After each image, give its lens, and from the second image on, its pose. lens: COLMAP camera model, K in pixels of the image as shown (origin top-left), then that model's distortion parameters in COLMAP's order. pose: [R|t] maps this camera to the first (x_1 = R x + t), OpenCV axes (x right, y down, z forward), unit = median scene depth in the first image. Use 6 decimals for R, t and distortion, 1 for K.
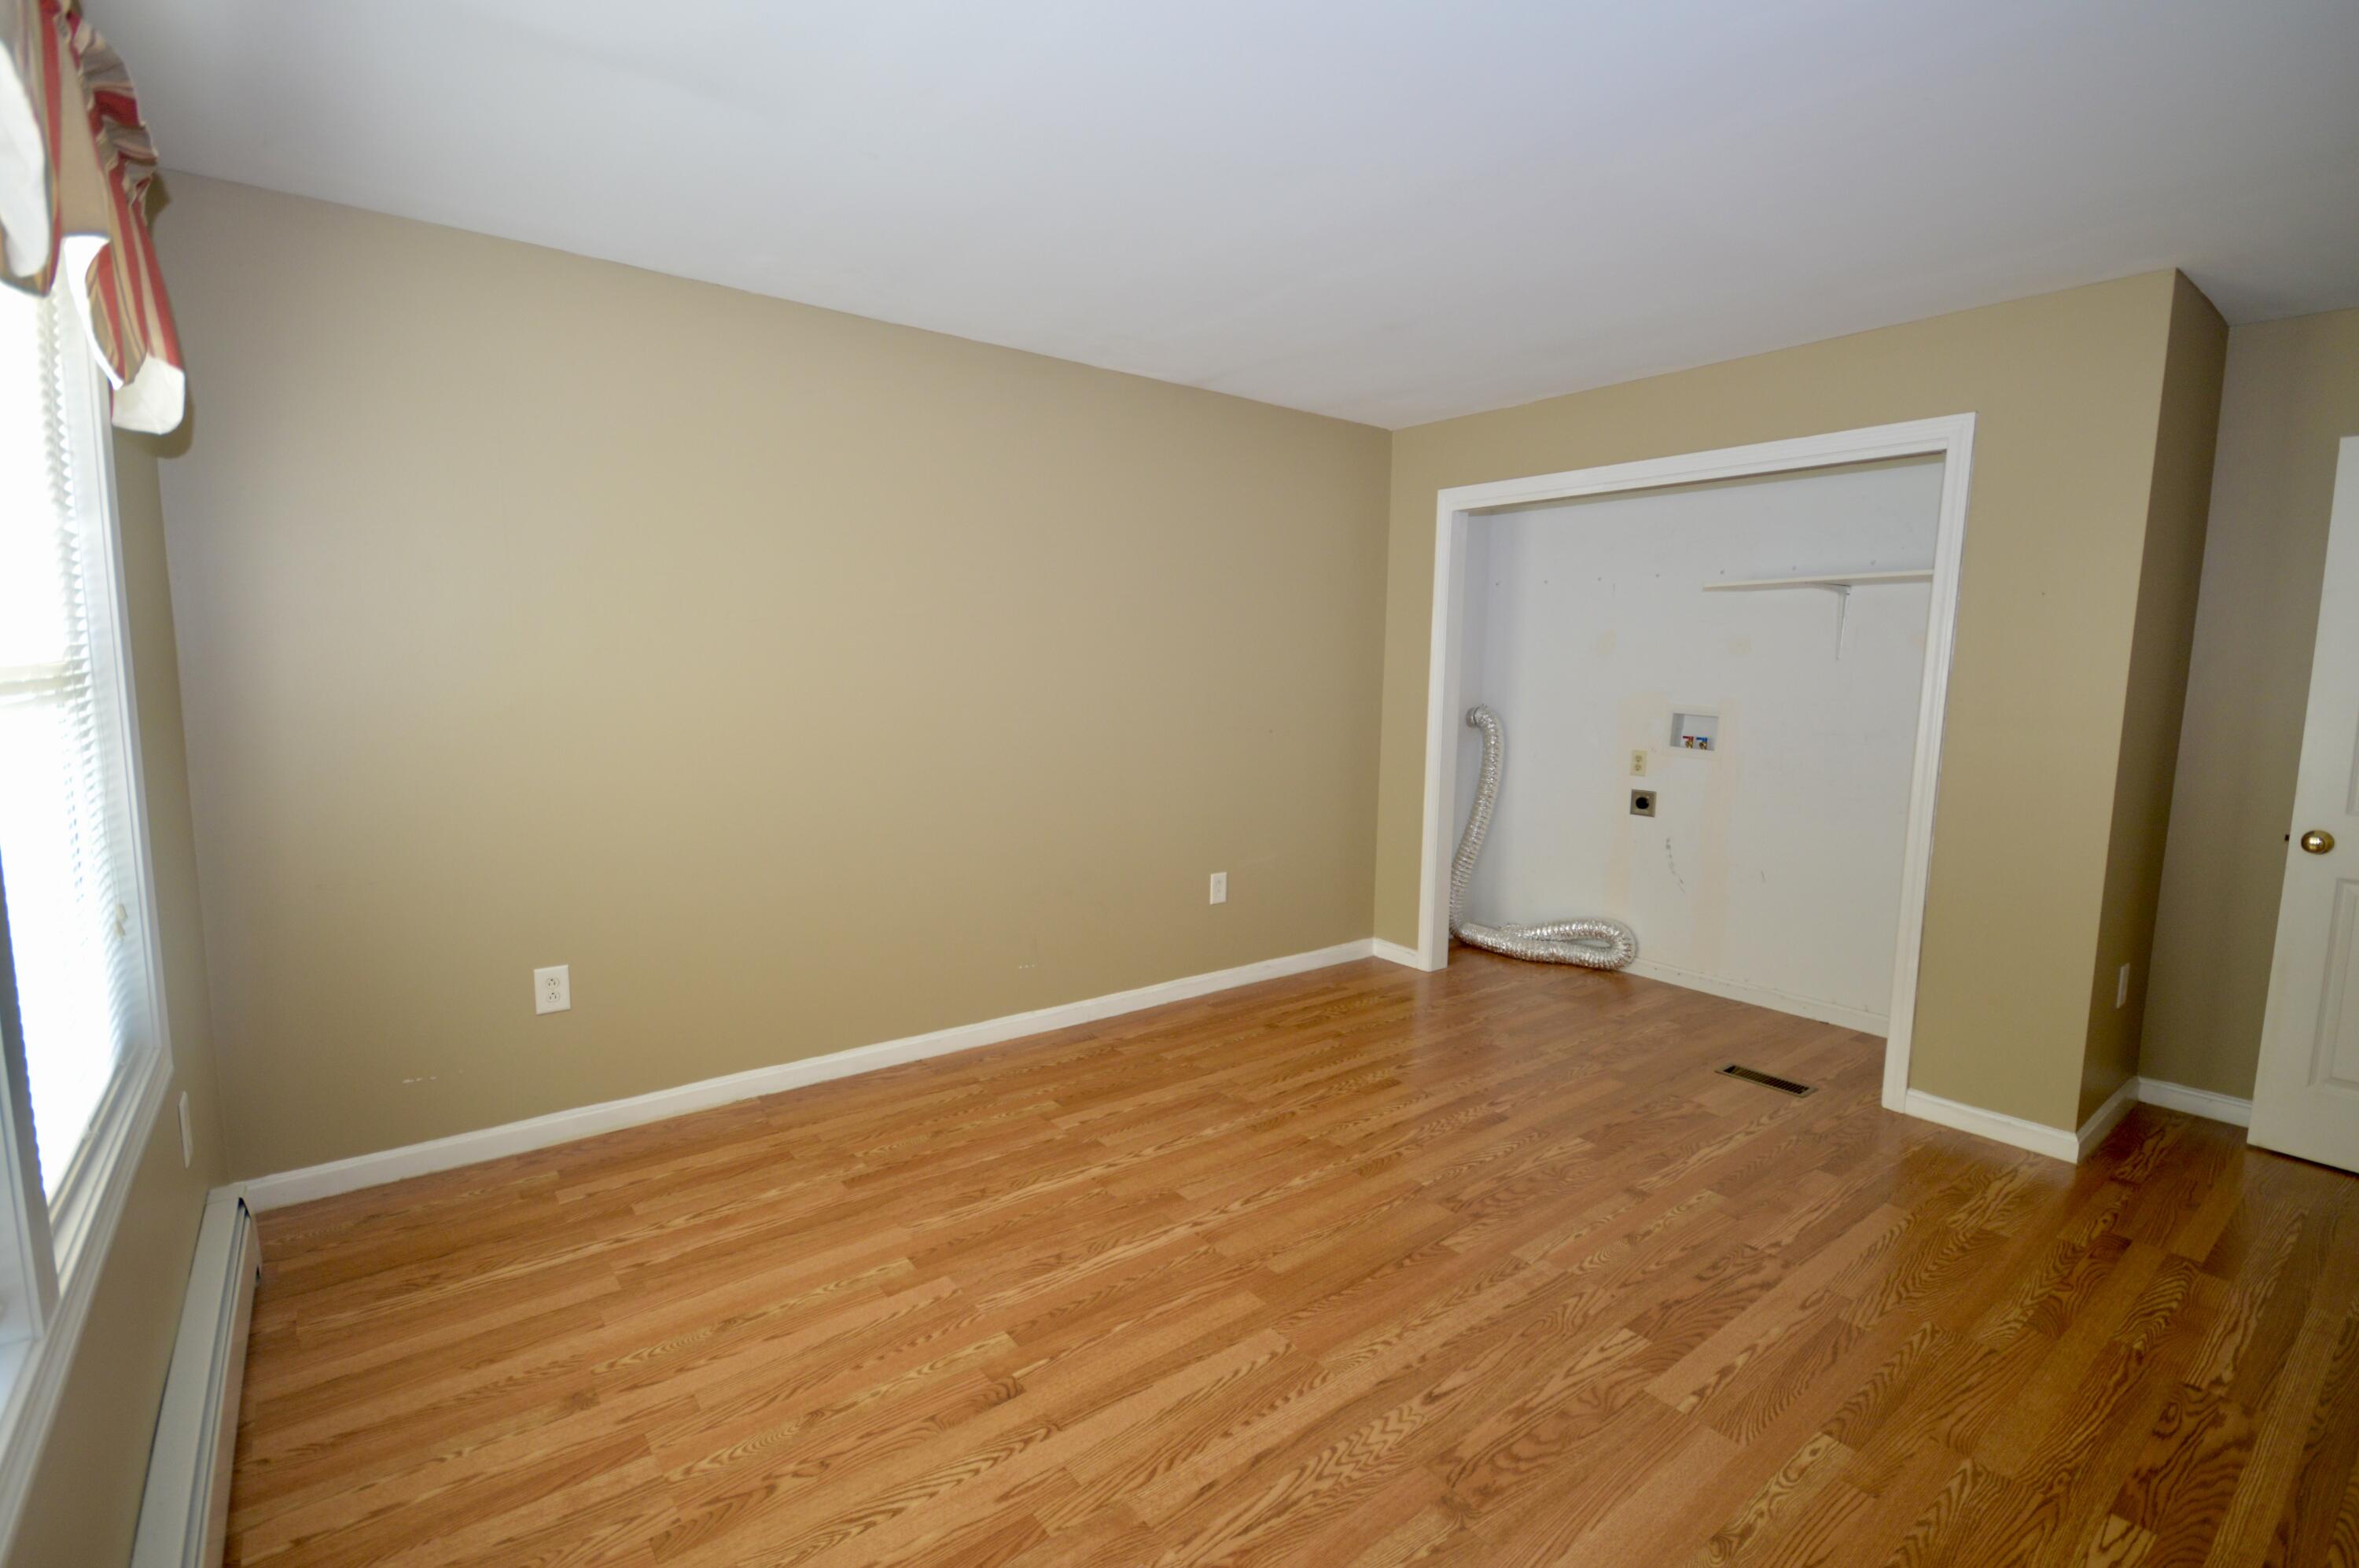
lens RADIAL K [[1065.8, 0, 1170.4], [0, 1065.8, 777.1], [0, 0, 1]] dist [0.002882, 0.000330]
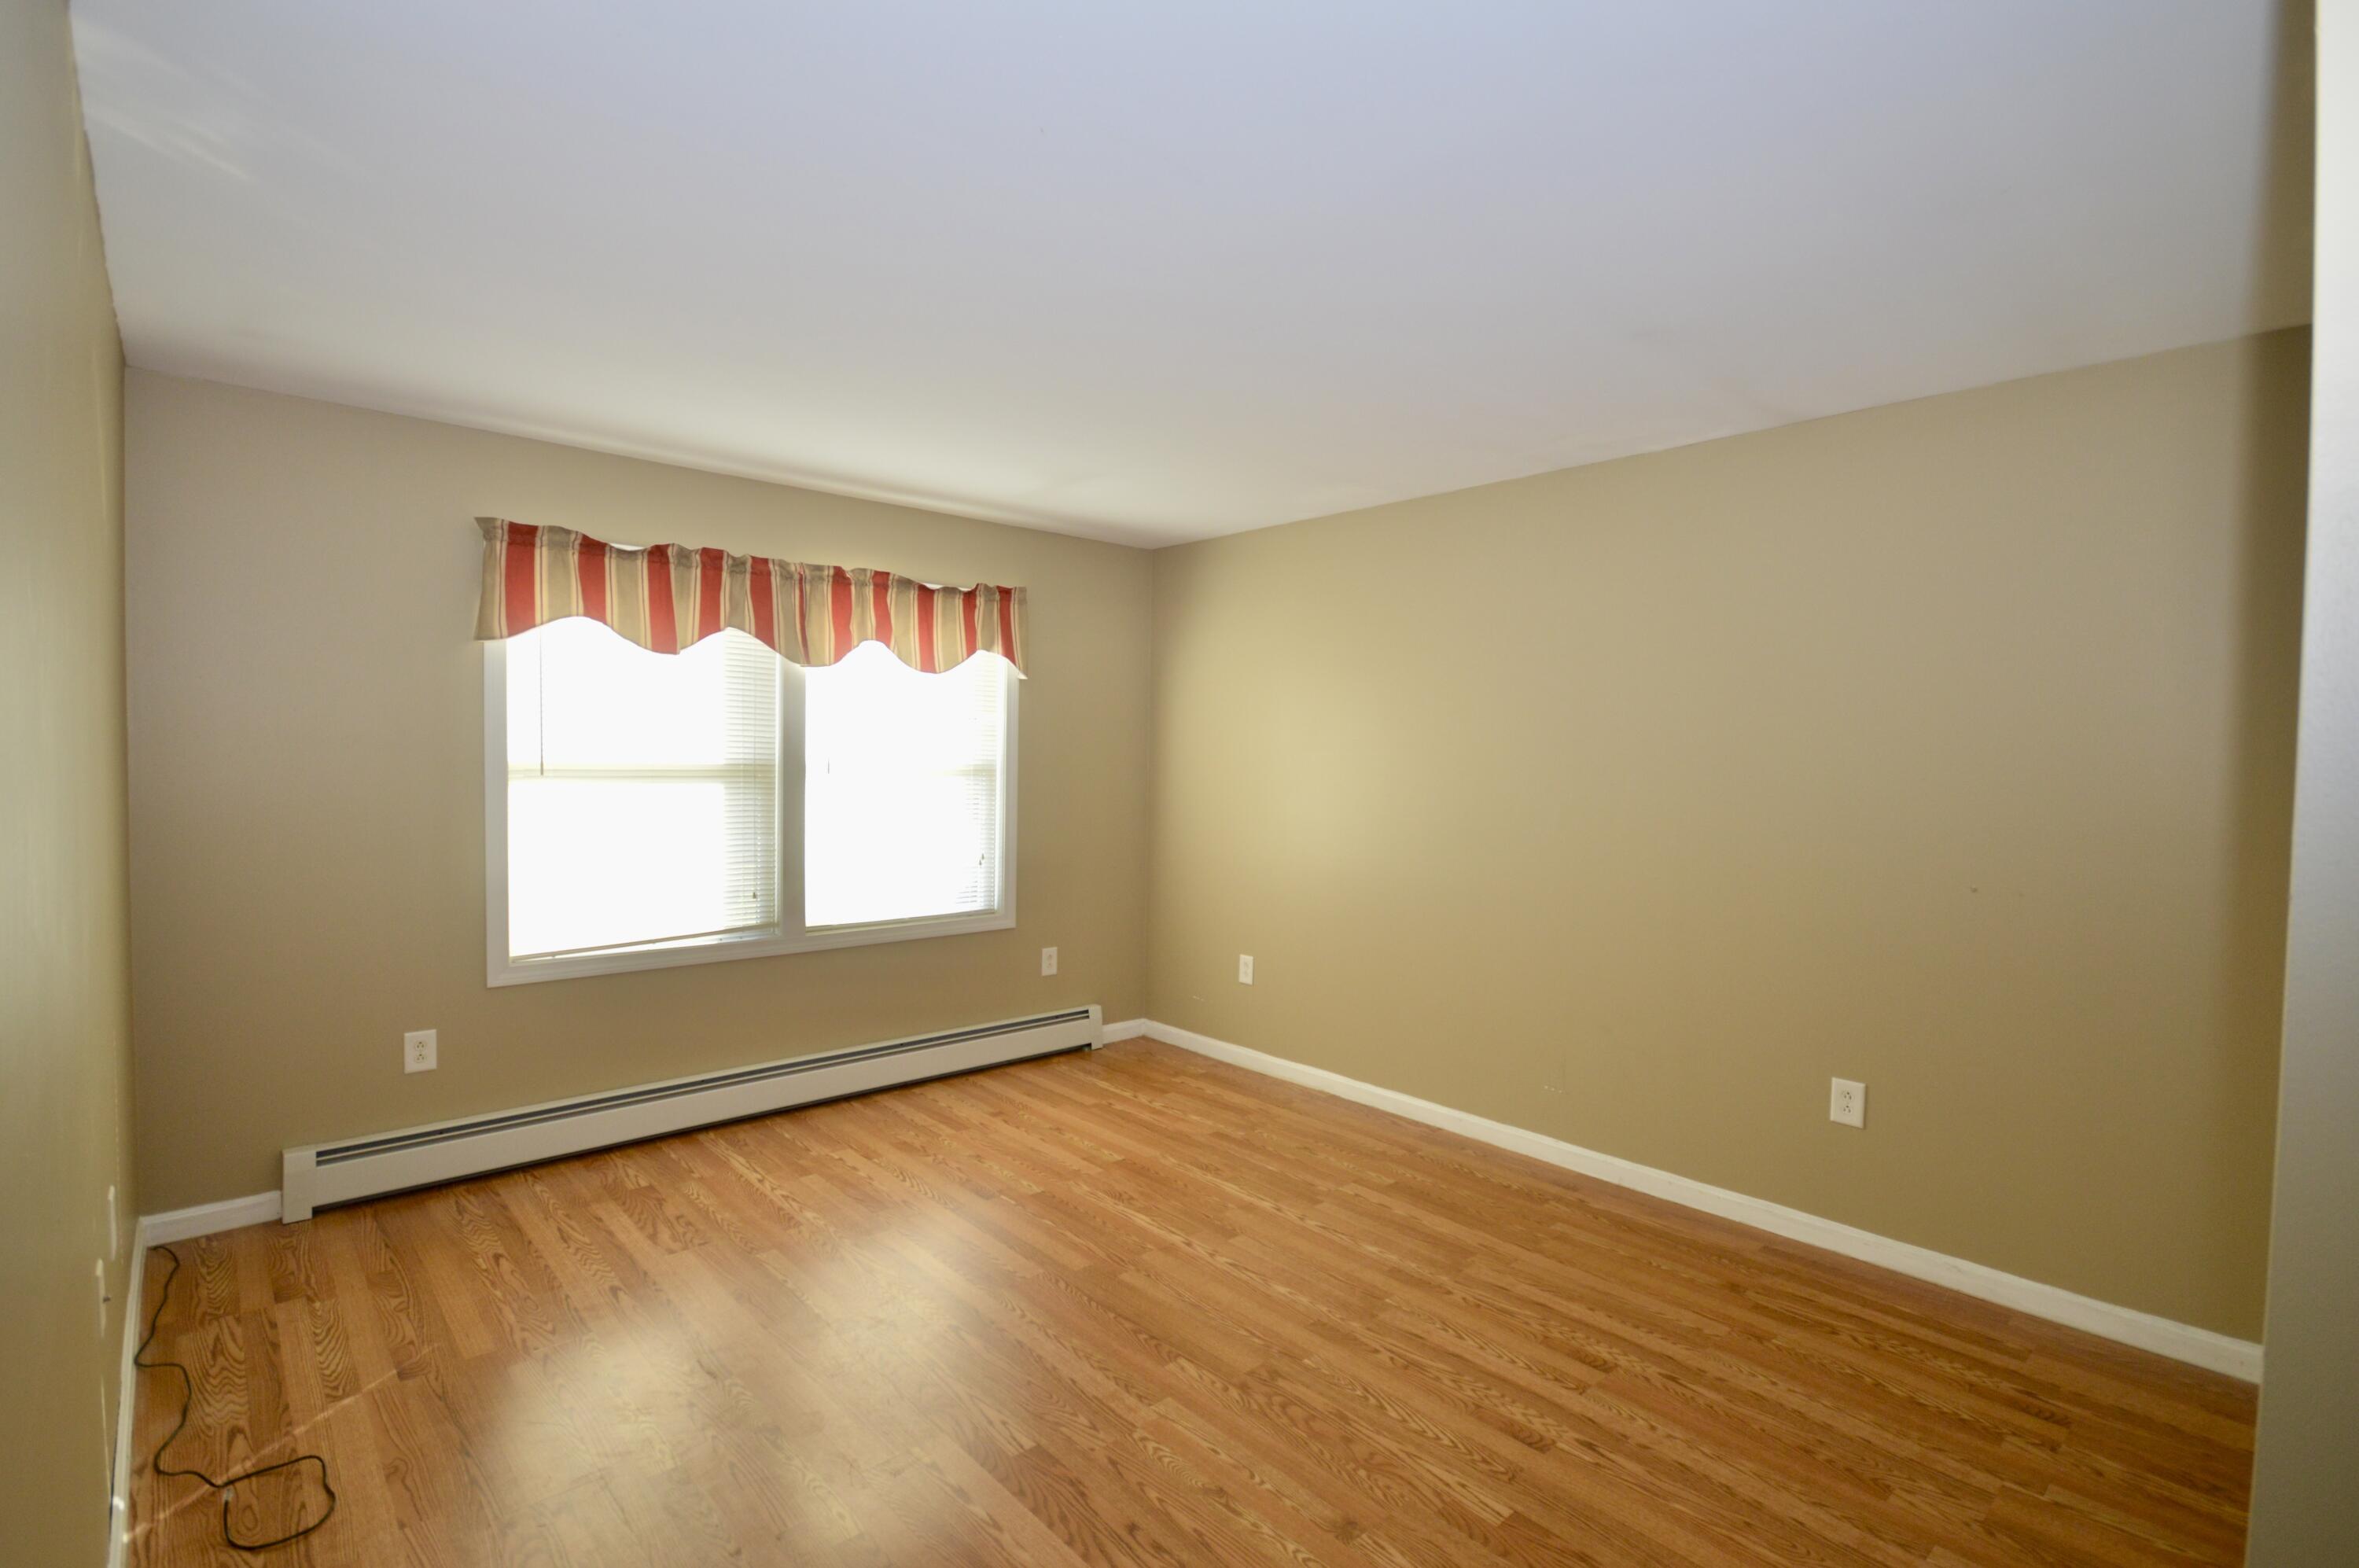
lens RADIAL K [[1065.8, 0, 1170.4], [0, 1065.8, 777.1], [0, 0, 1]] dist [0.002882, 0.000330]
pose [[0.080276, 0.007951, -0.996741, 1.063422], [-0.118129, 0.992997, -0.001593, -0.080578], [0.989748, 0.117872, 0.080653, 0.731851]]
